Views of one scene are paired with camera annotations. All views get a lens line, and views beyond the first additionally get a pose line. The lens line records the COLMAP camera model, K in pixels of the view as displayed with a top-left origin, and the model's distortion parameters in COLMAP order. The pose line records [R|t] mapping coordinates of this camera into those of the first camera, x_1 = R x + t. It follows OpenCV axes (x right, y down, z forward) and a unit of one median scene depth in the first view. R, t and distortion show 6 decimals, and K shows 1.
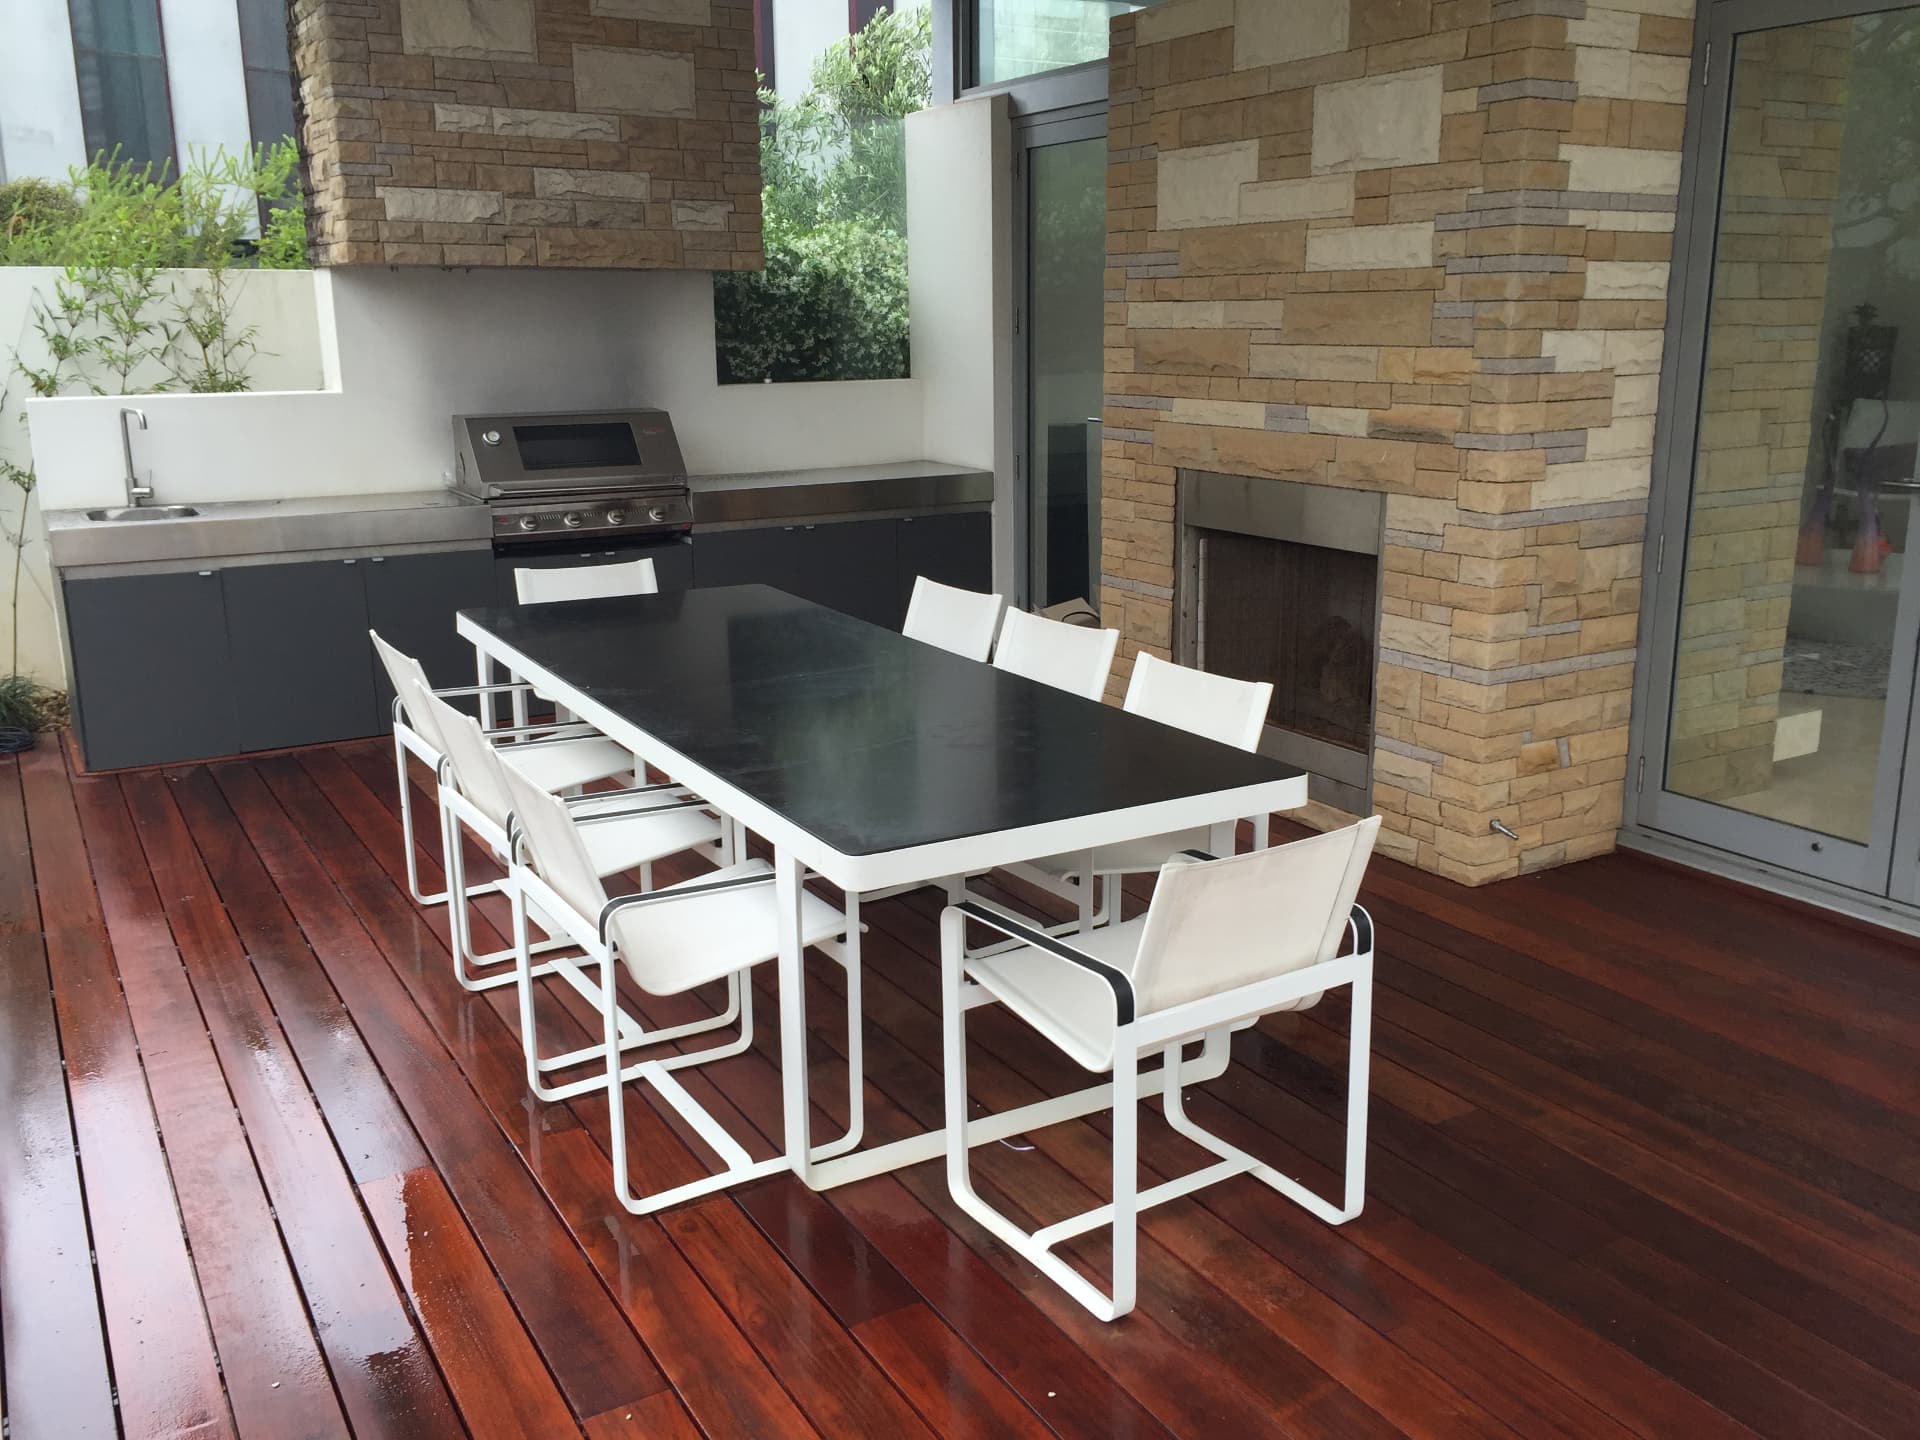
lens RADIAL K [[1609.6, 0, 937.5], [0, 1609.6, 736.0], [0, 0, 1]] dist [0.043187, -0.037893]
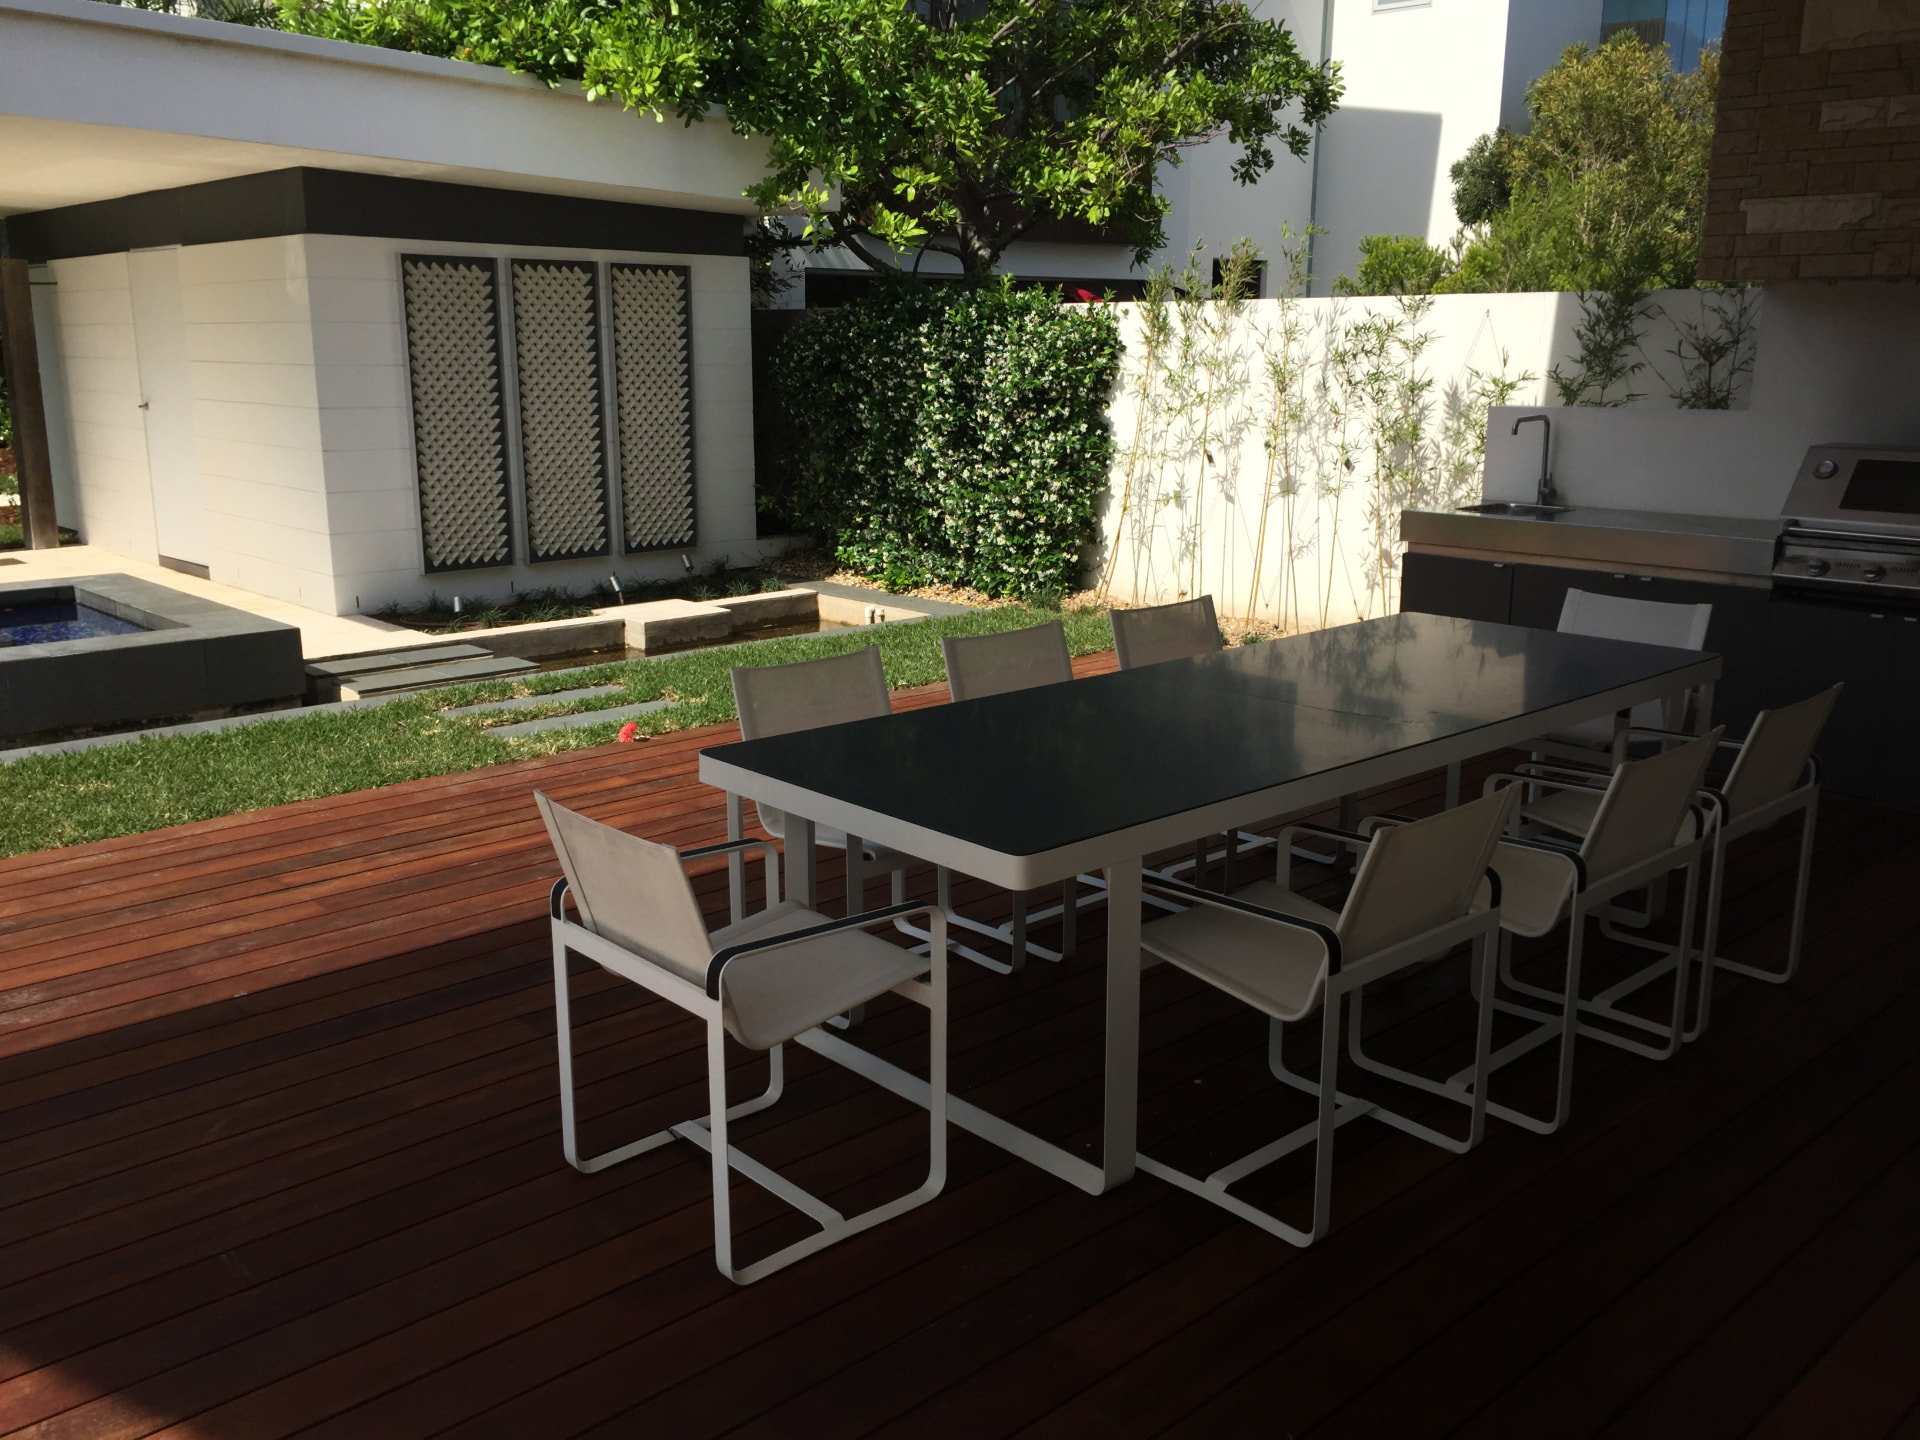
lens RADIAL K [[1609.6, 0, 959.8], [0, 1609.6, 719.3], [0, 0, 1]] dist [0.043187, -0.037893]
pose [[0.218228, 0.235567, -0.947040, 0.568722], [-0.243731, 0.952833, 0.180845, -0.113434], [0.944972, 0.191358, 0.265350, 0.388774]]
